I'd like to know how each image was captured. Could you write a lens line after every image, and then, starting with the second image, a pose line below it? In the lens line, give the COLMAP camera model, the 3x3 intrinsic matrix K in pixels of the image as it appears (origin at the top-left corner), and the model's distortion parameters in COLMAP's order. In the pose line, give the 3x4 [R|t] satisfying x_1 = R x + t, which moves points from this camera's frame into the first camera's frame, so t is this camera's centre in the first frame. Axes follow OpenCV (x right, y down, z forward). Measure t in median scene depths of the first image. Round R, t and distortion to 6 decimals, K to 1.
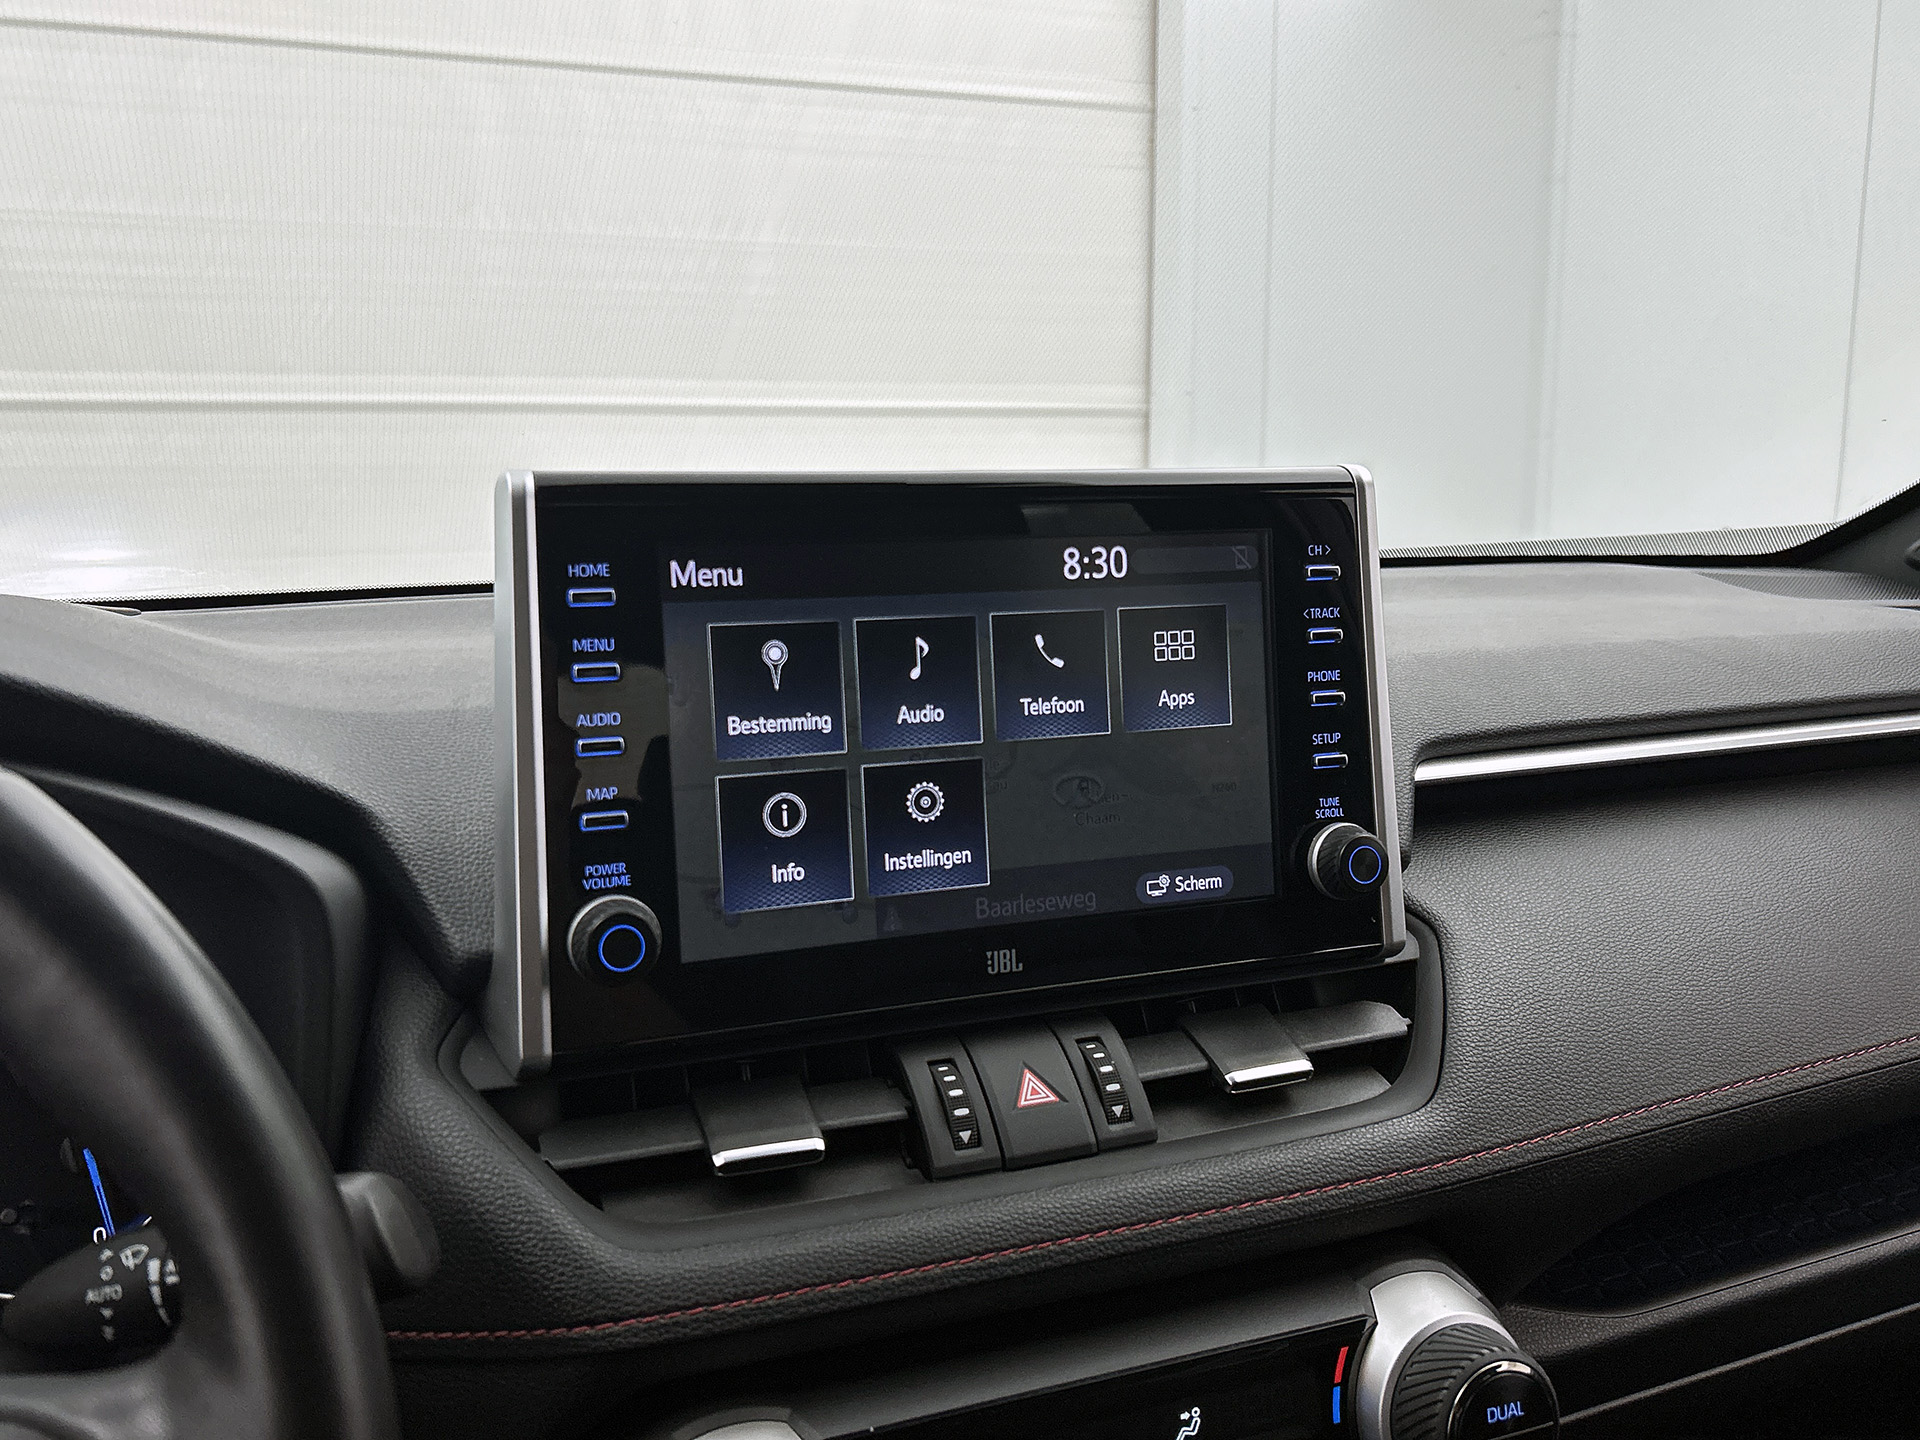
lens RADIAL K [[1645.0, 0, 957.6], [0, 1645.0, 712.2], [0, 0, 1]] dist [0.056014, -0.055399]
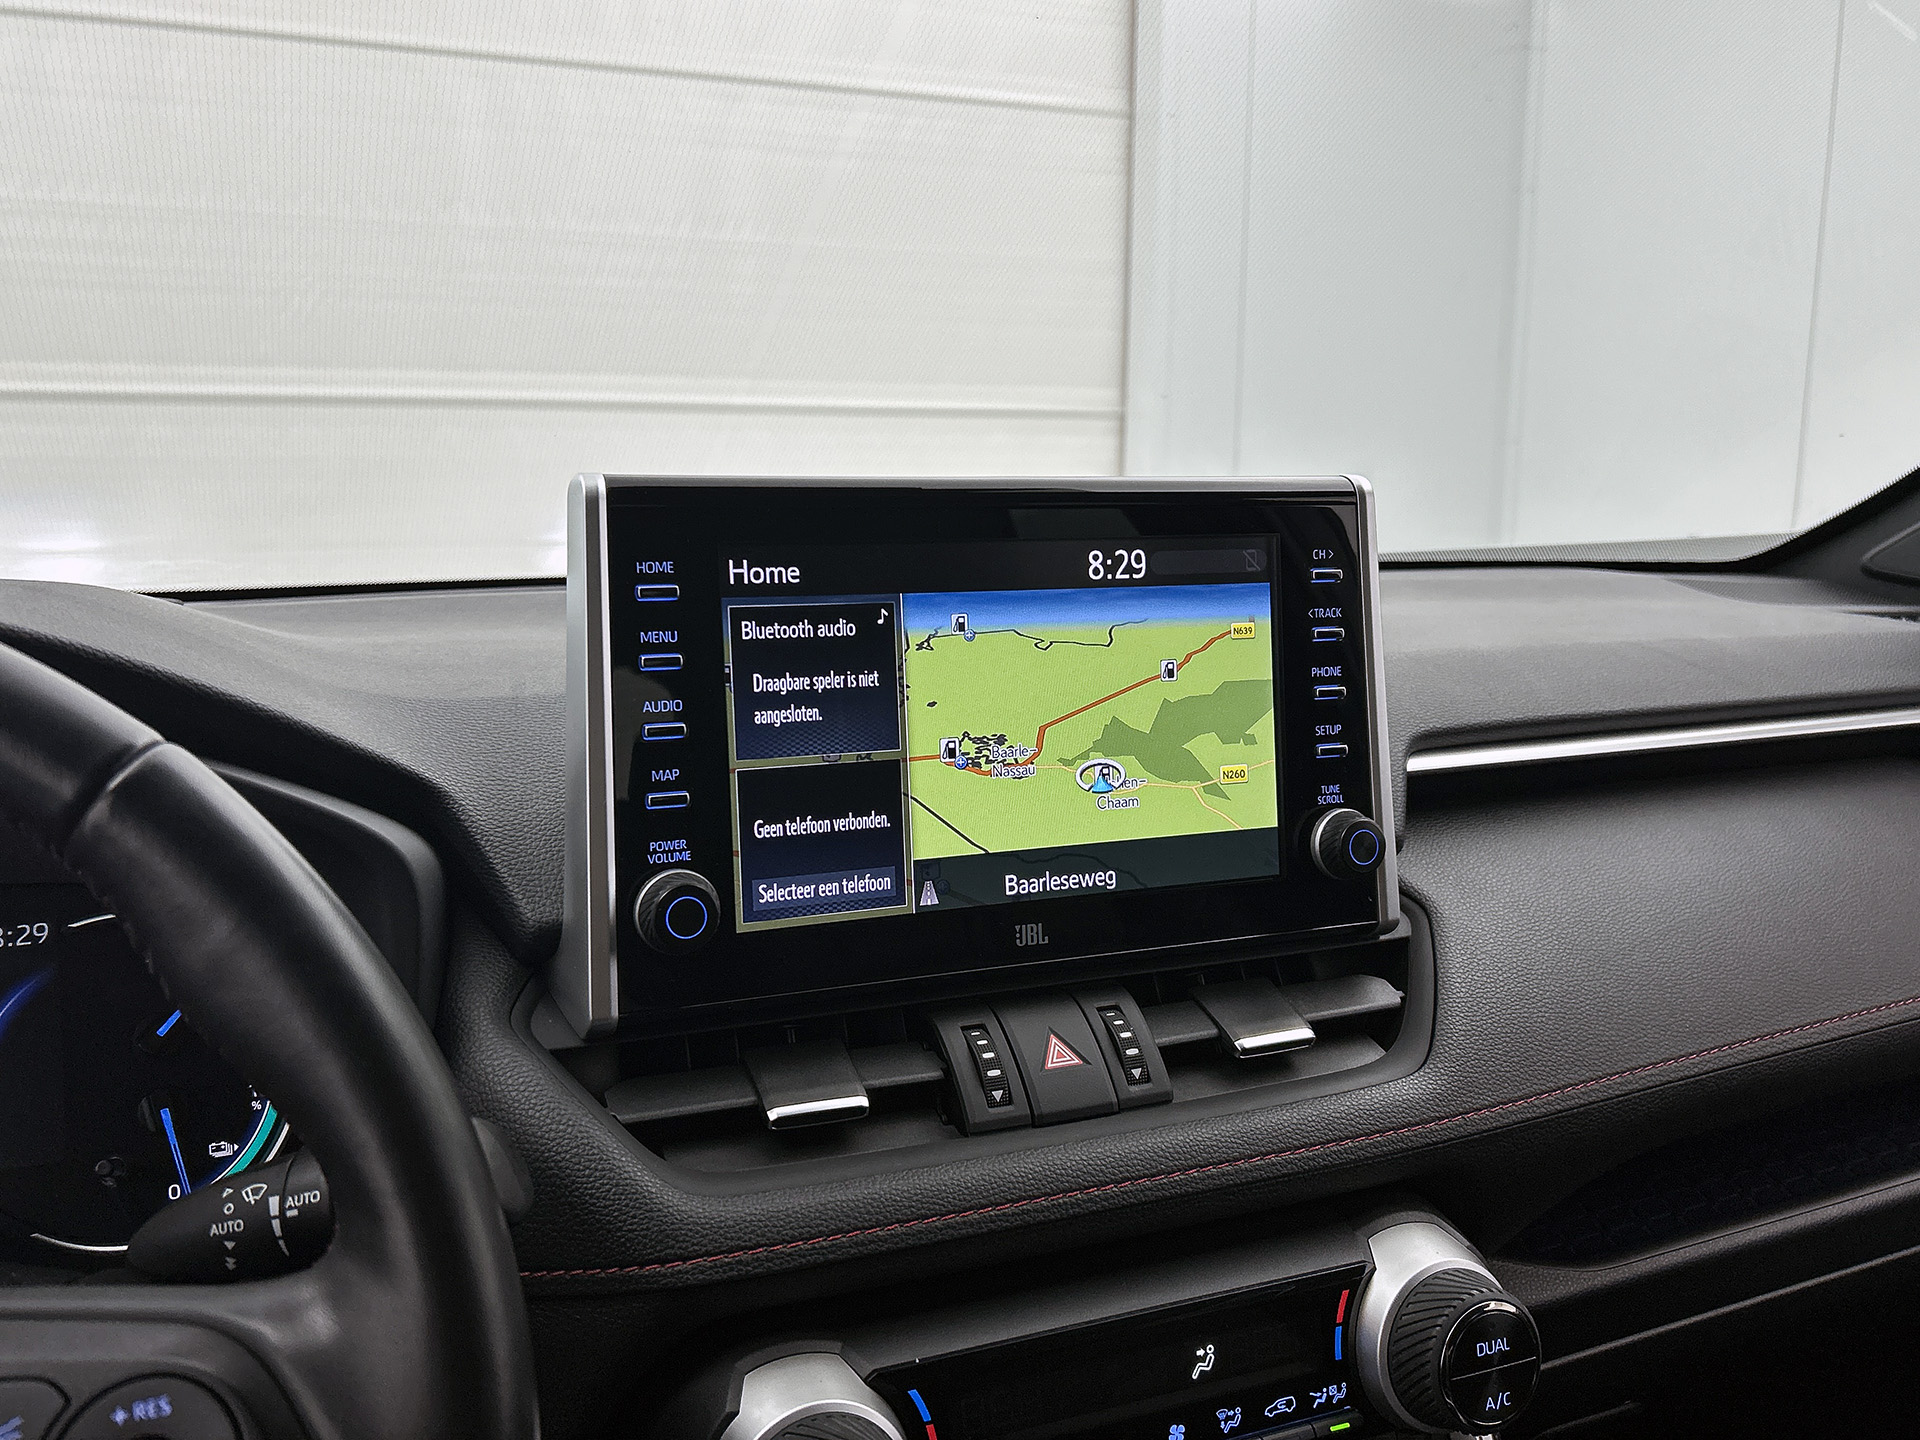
lens RADIAL K [[1644.7, 0, 965.8], [0, 1644.7, 714.8], [0, 0, 1]] dist [0.064376, -0.082017]
pose [[0.999651, 0.006972, 0.025495, -0.044939], [-0.007032, 0.999973, 0.002255, 0.005893], [-0.025478, -0.002433, 0.999672, -0.076081]]
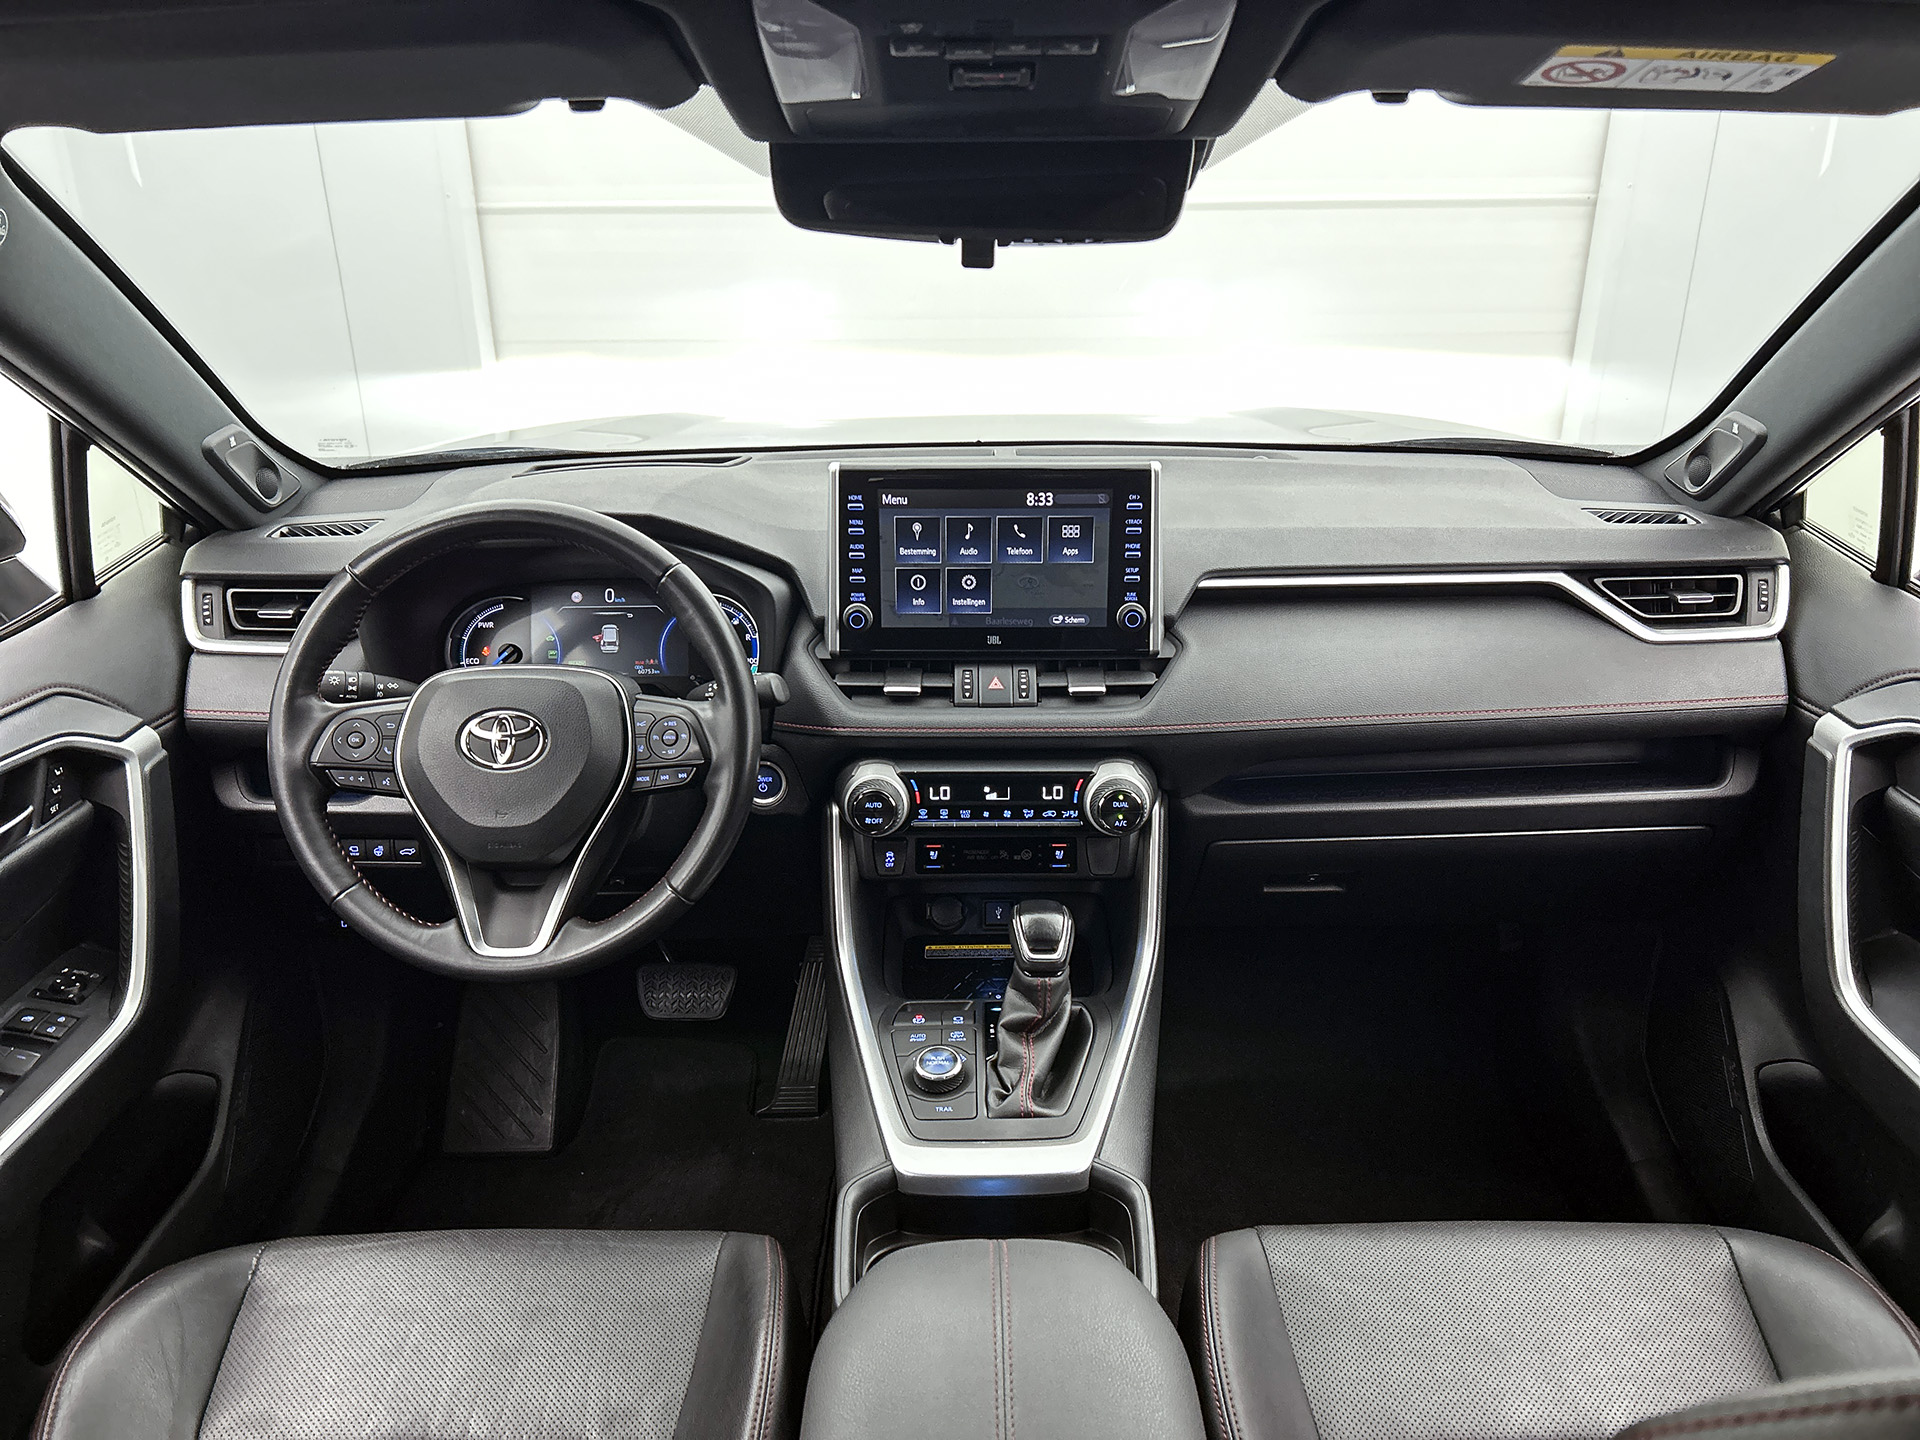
lens RADIAL K [[1452.0, 0, 987.9], [0, 1452.0, 757.8], [0, 0, 1]] dist [0.189237, -0.389993]
pose [[0.928762, 0.145313, -0.341006, 0.957309], [-0.058329, 0.965788, 0.252689, -0.304697], [0.366058, -0.214798, 0.905463, -1.412640]]
